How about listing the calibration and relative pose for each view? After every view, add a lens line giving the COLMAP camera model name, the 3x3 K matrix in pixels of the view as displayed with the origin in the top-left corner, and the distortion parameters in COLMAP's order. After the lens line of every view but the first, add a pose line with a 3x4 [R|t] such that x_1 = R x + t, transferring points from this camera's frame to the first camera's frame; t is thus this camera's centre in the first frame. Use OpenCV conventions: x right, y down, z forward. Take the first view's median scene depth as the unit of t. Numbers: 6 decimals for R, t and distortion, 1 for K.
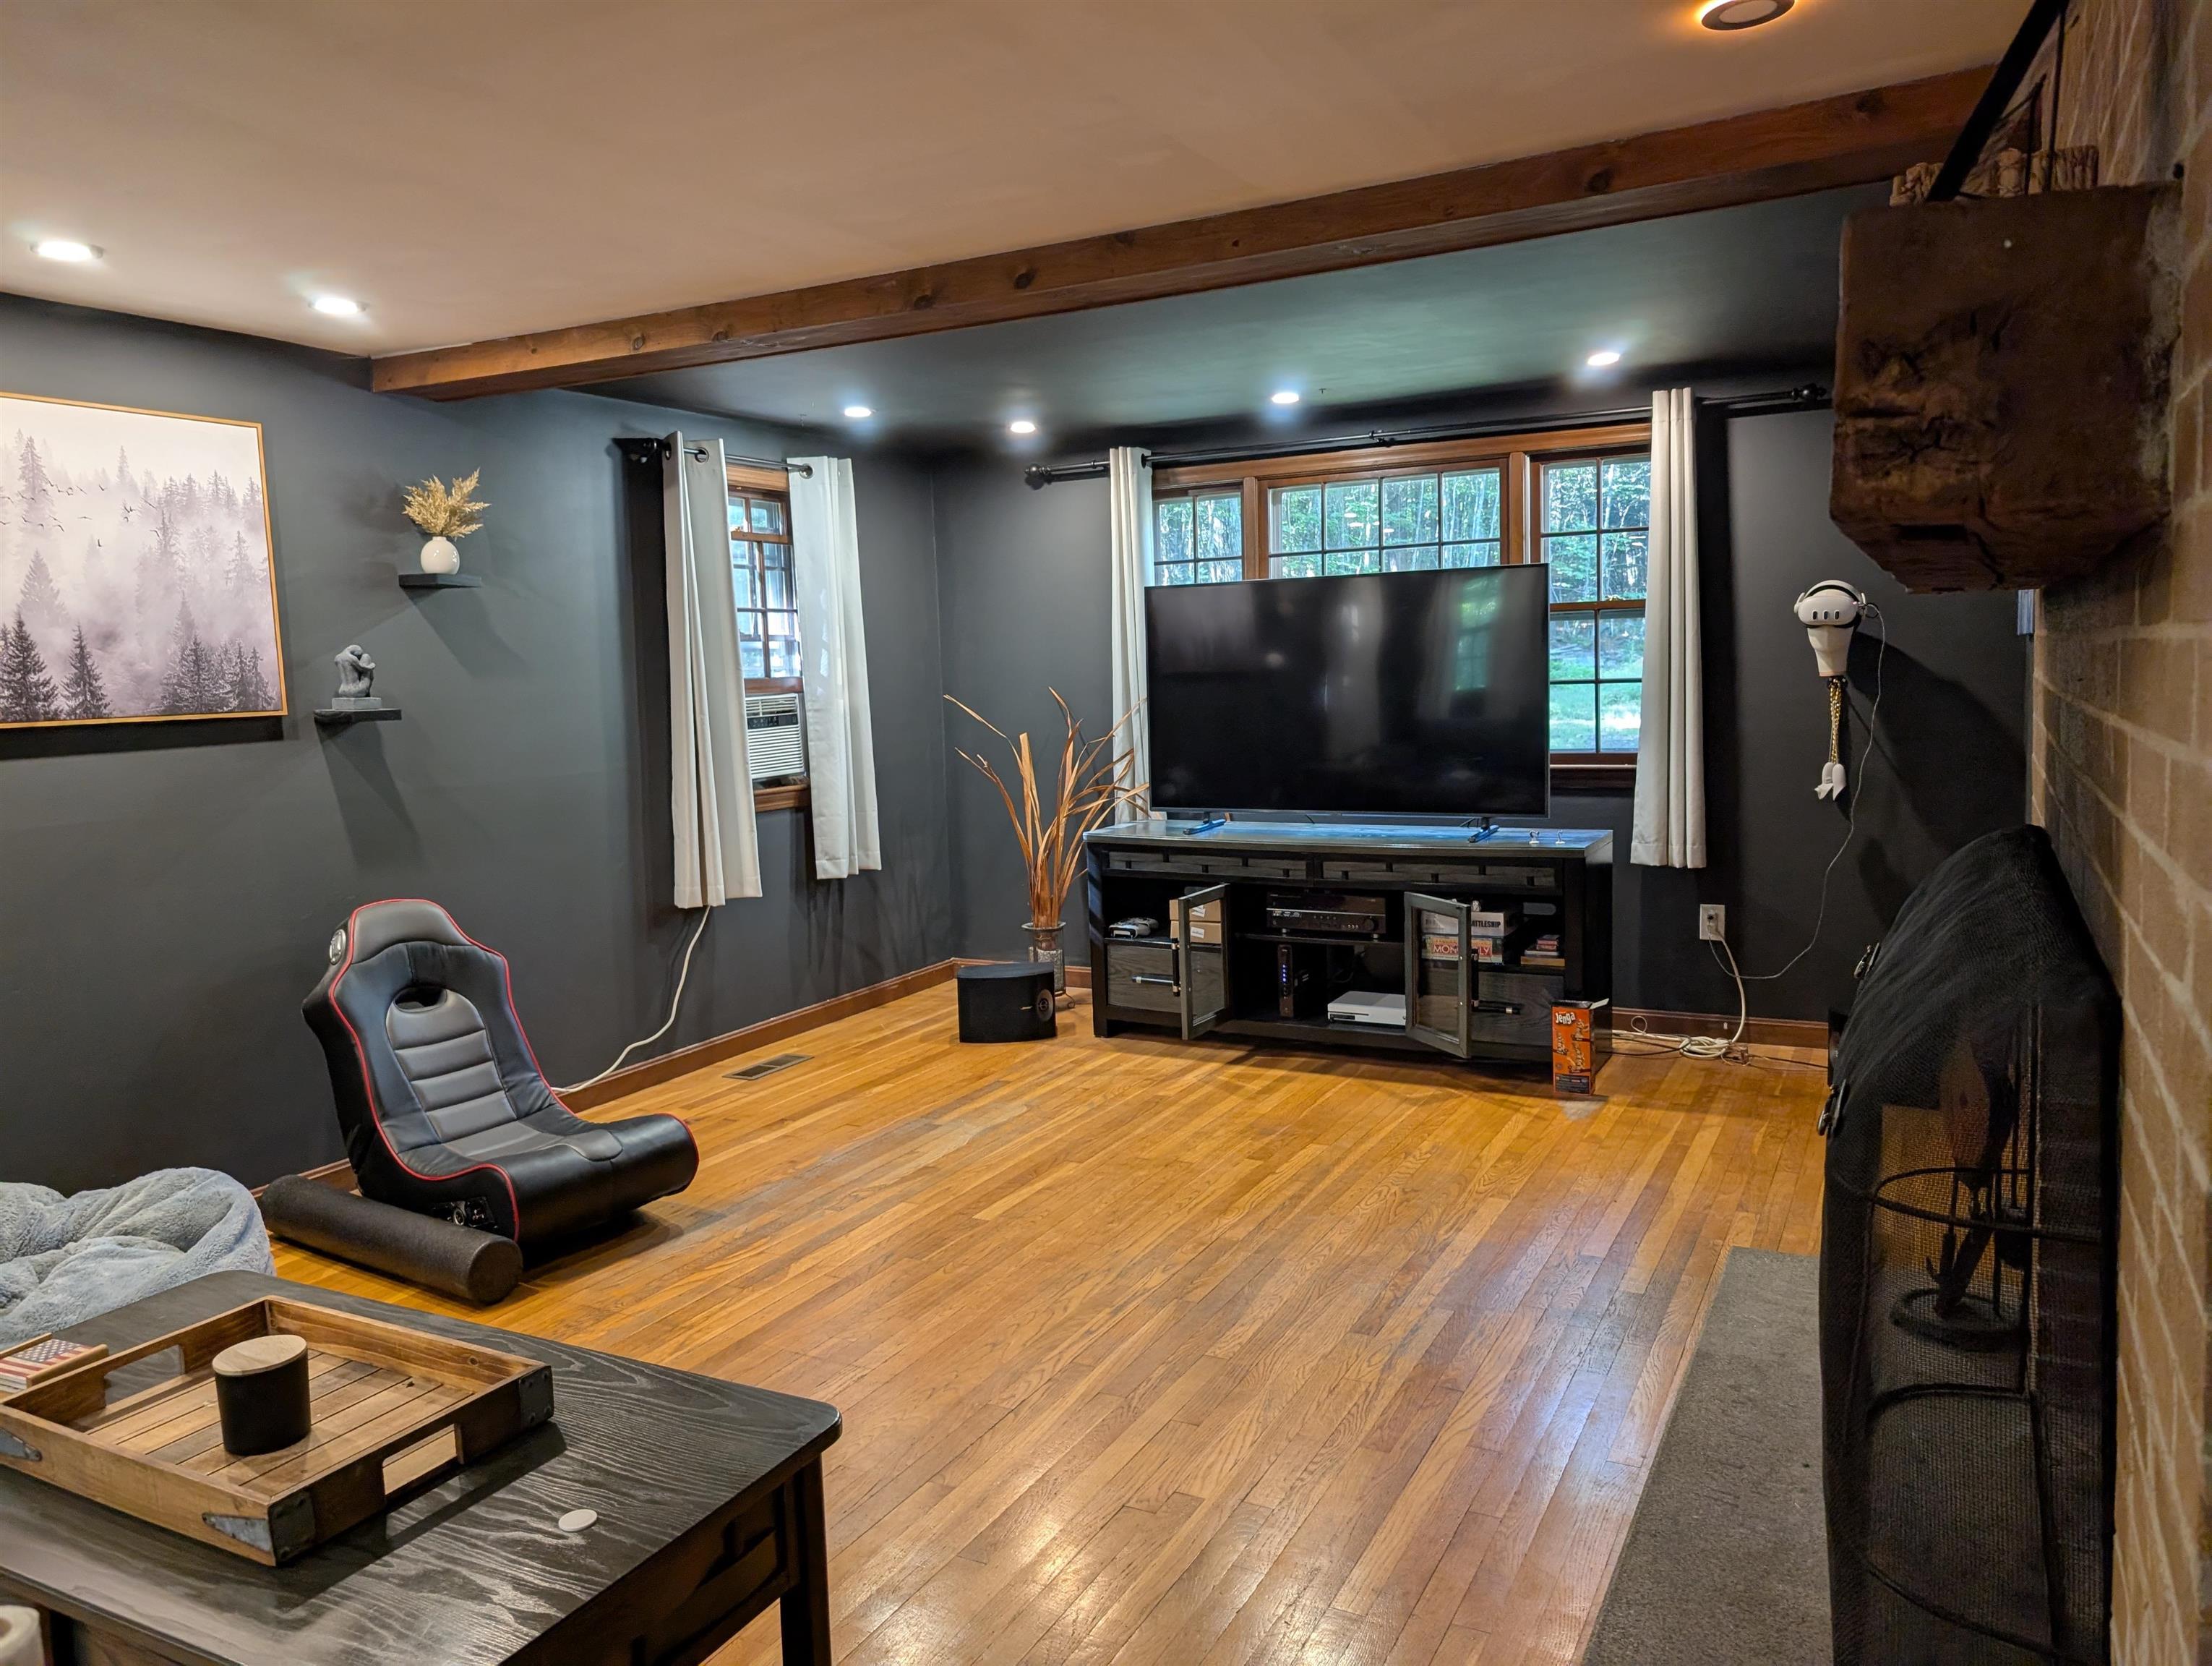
lens RADIAL K [[1605.4, 0, 1087.6], [0, 1605.4, 828.7], [0, 0, 1]] dist [0.029914, -0.022019]
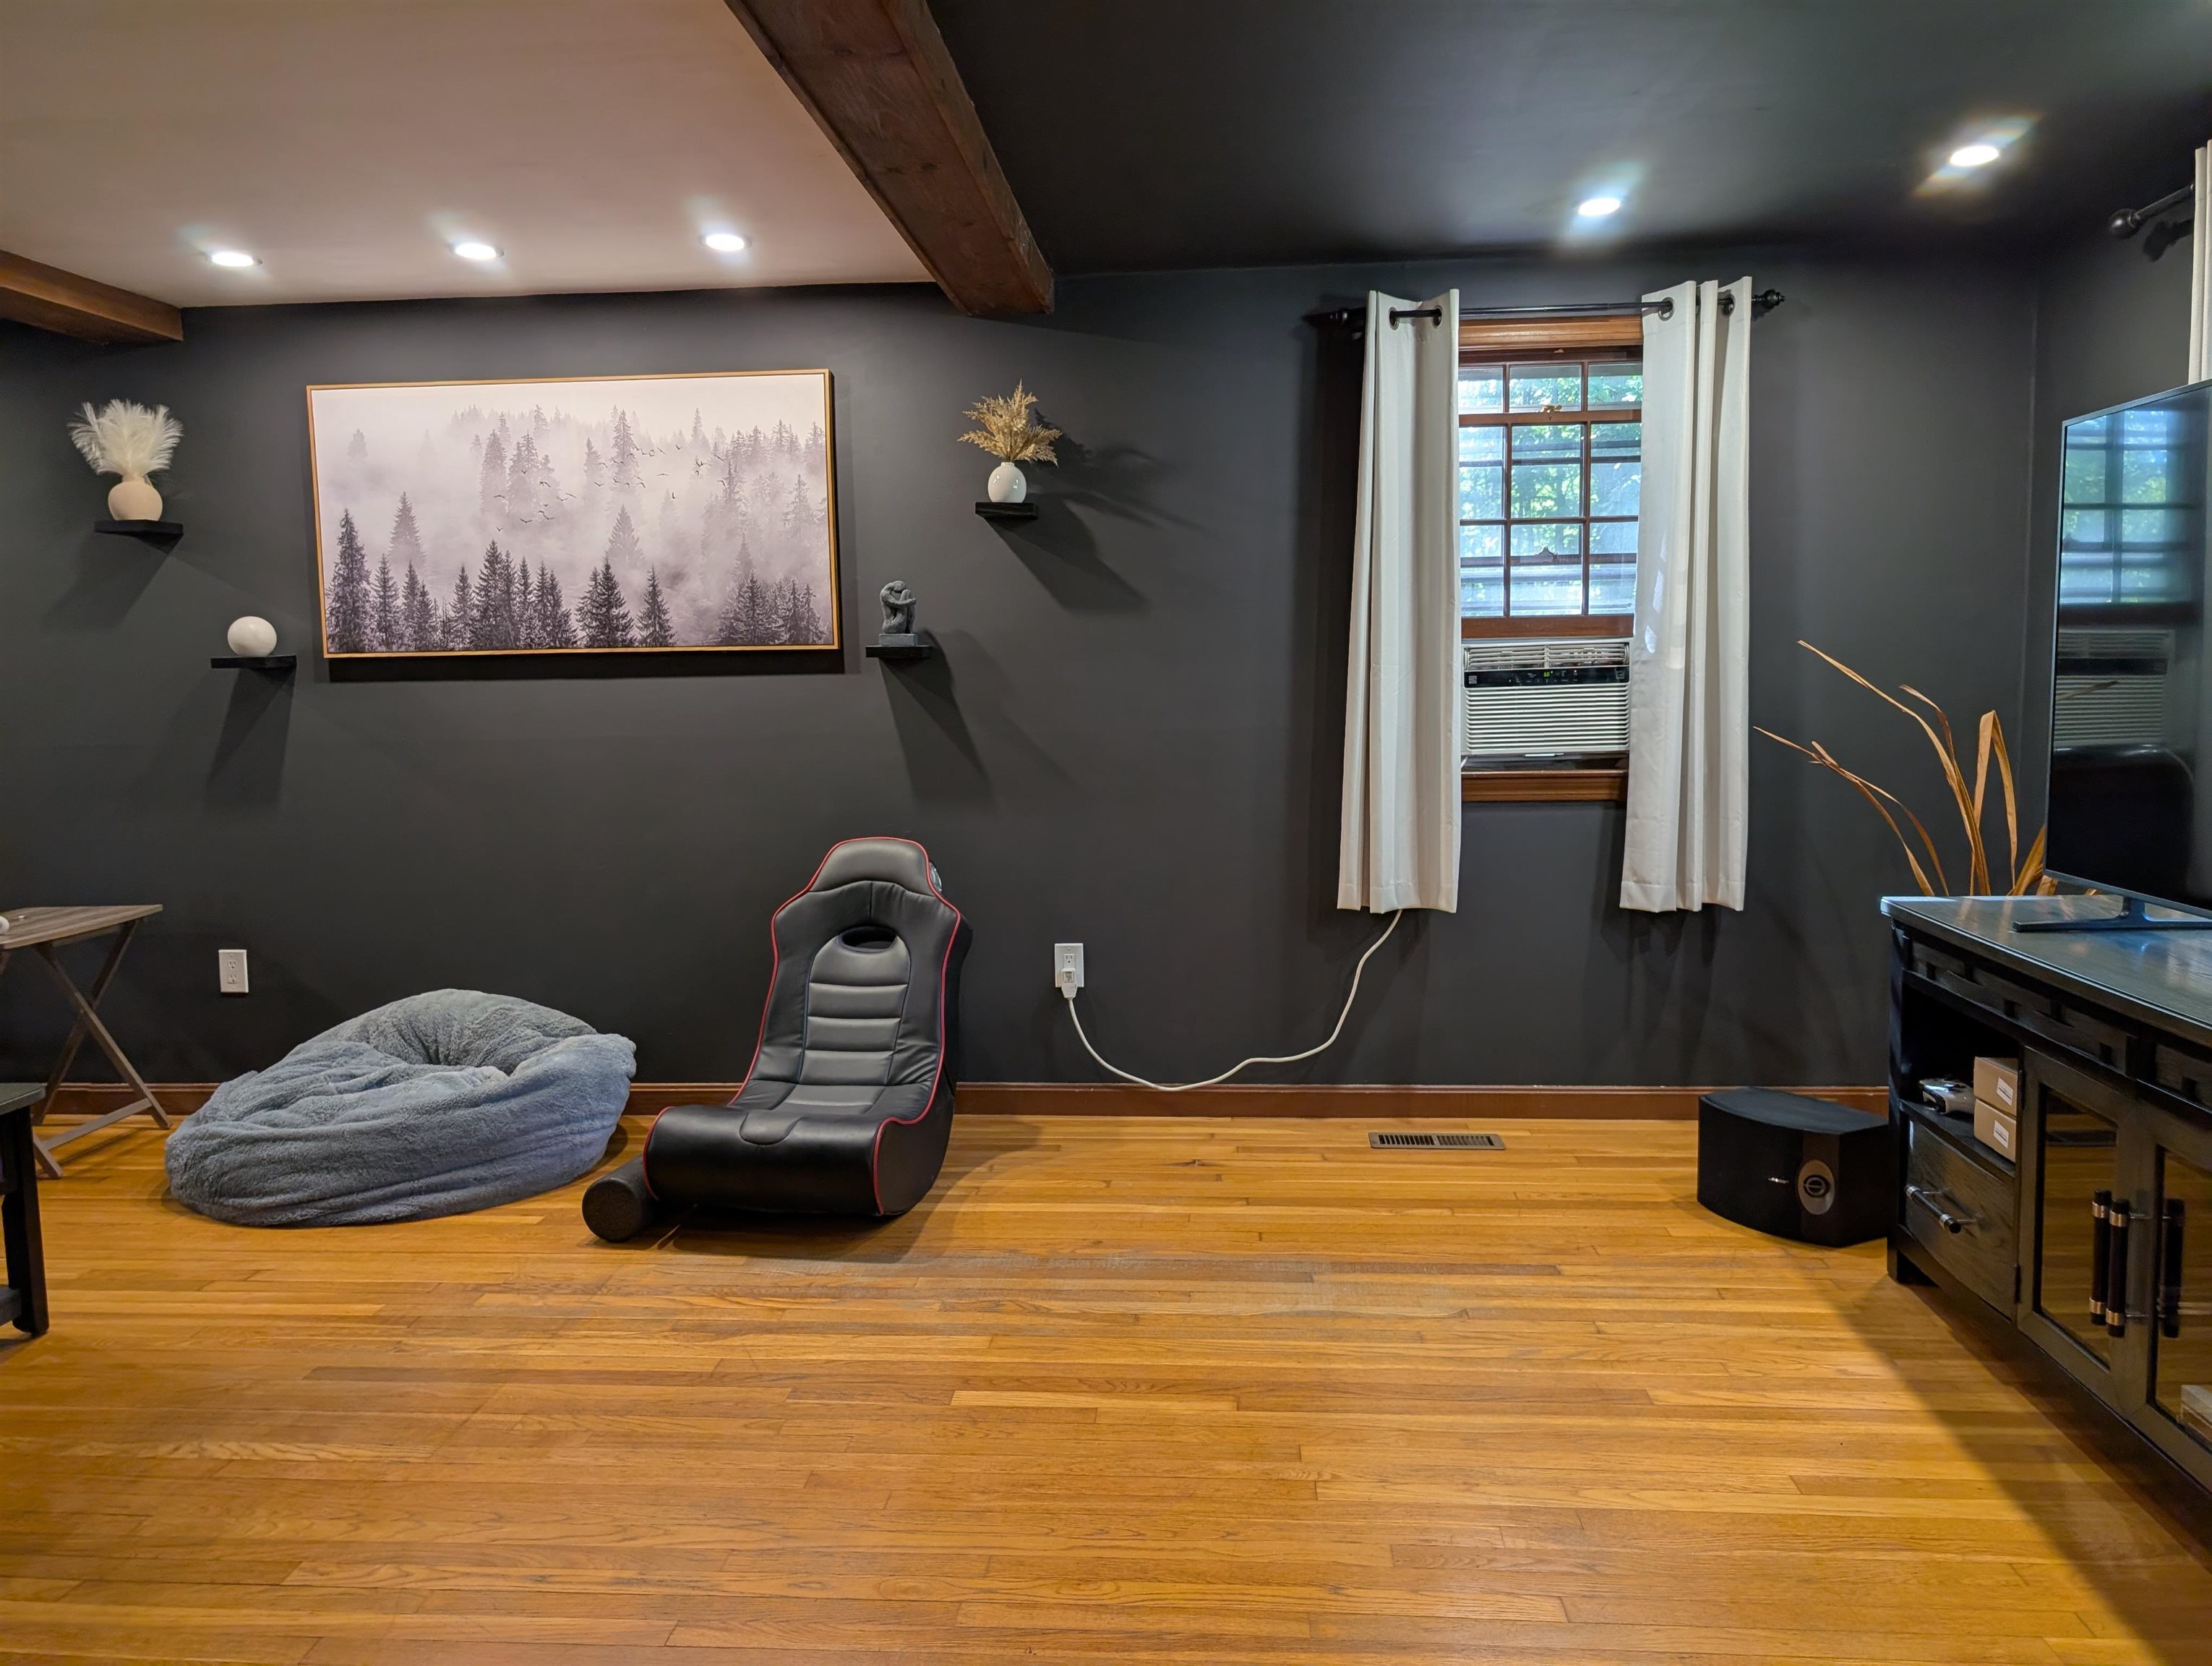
lens RADIAL K [[1605.4, 0, 1098.4], [0, 1605.4, 840.1], [0, 0, 1]] dist [0.029914, -0.022019]
pose [[0.398667, 0.127490, -0.908191, 0.547303], [-0.091710, 0.990868, 0.098838, -0.067581], [0.912499, 0.043887, 0.406718, 0.753322]]
